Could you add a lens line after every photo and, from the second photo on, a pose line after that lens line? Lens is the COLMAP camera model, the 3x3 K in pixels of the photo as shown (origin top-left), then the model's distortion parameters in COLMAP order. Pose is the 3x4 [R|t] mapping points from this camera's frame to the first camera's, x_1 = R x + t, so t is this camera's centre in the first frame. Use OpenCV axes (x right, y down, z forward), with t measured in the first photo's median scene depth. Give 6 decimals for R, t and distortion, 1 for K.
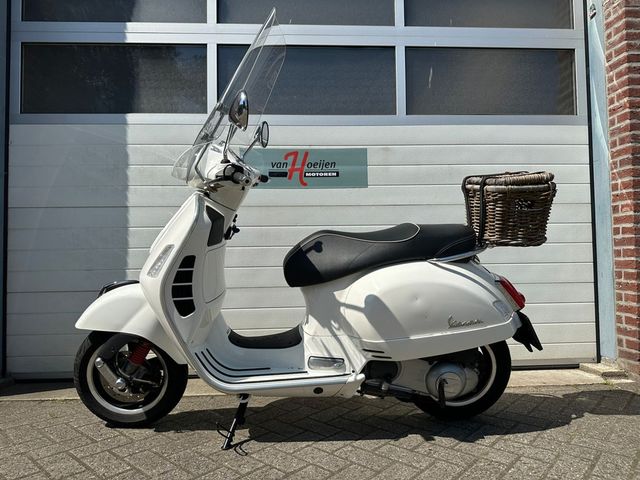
lens RADIAL K [[452.6, 0, 320.0], [0, 452.6, 240.0], [0, 0, 1]] dist [0.002534, -0.004806]
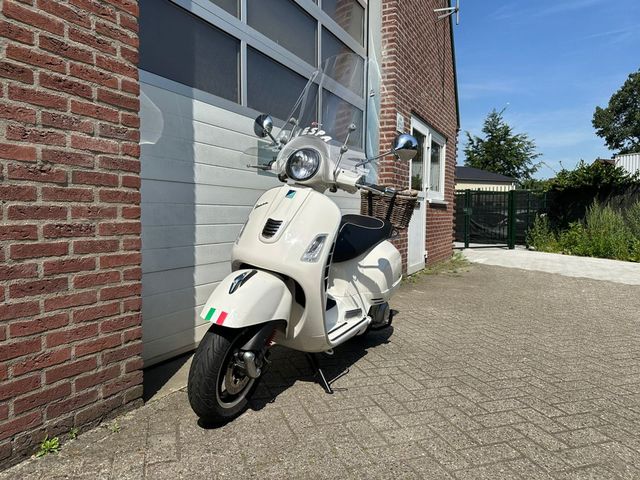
lens RADIAL K [[455.3, 0, 319.4], [0, 455.3, 232.2], [0, 0, 1]] dist [0.000940, -0.002806]
pose [[0.495266, -0.018303, 0.868549, -1.178172], [-0.056338, 0.996997, 0.053135, -0.034048], [-0.866913, -0.075249, 0.492747, 0.256125]]
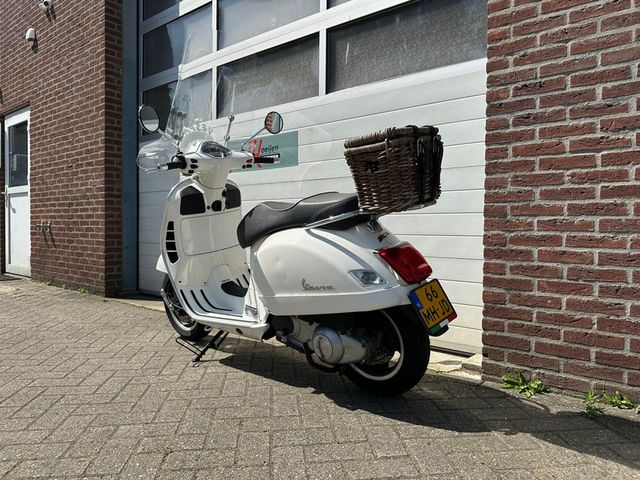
lens RADIAL K [[452.5, 0, 320.1], [0, 452.5, 236.7], [0, 0, 1]] dist [-0.002480, -0.000445]
pose [[0.744036, 0.032876, -0.667330, 0.960799], [0.005396, 0.998460, 0.055206, 0.002128], [0.668117, -0.044676, 0.742714, 0.183775]]
